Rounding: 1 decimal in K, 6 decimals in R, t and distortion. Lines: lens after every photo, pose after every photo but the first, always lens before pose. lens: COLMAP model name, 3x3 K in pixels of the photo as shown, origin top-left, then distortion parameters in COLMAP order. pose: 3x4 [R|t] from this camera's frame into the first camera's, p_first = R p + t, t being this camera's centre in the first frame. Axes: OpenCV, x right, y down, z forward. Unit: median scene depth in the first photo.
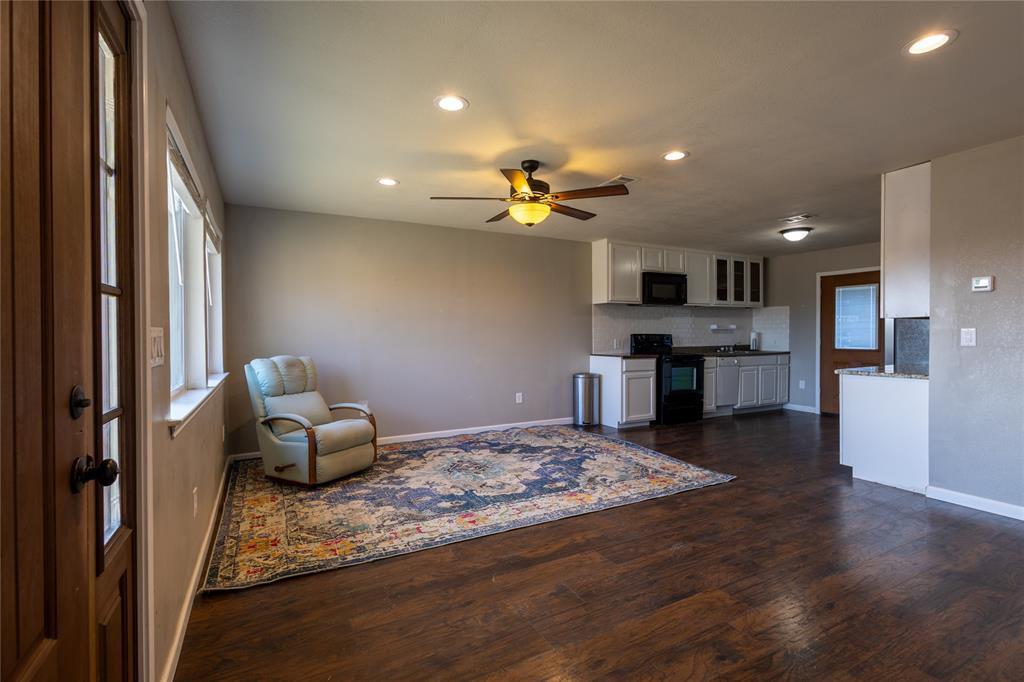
lens RADIAL K [[468.2, 0, 512.7], [0, 468.2, 342.2], [0, 0, 1]] dist [0.006005, -0.001176]
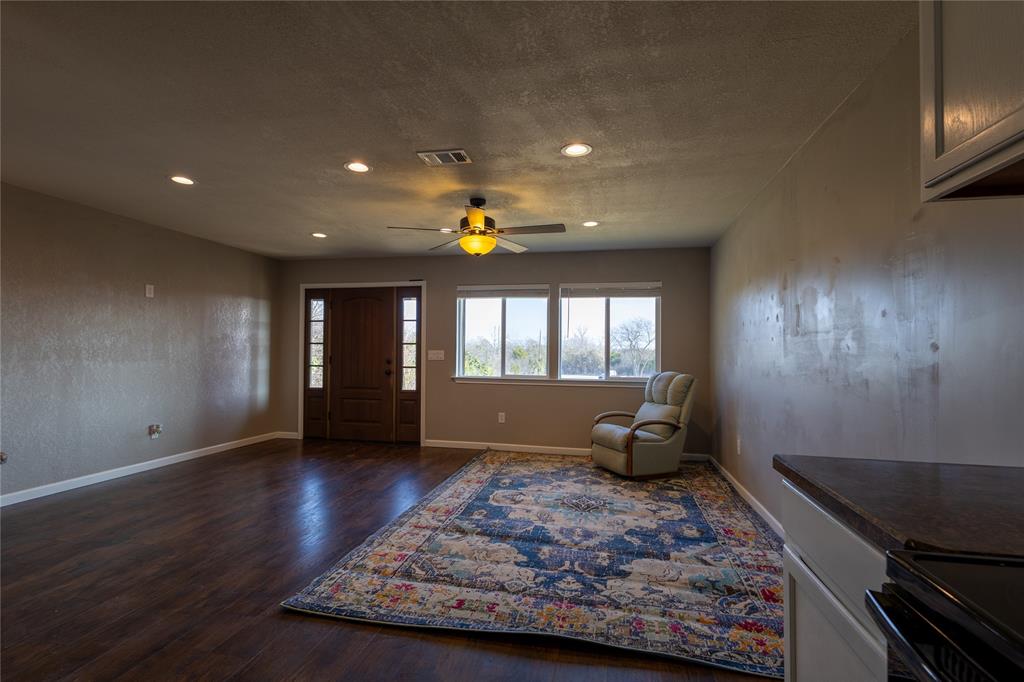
lens RADIAL K [[468.2, 0, 513.7], [0, 468.2, 342.5], [0, 0, 1]] dist [0.006005, -0.001176]
pose [[-0.641641, -0.017941, -0.766795, 0.485236], [-0.019095, 0.999790, -0.007414, -0.021164], [0.766768, 0.009885, -0.641849, 1.039376]]
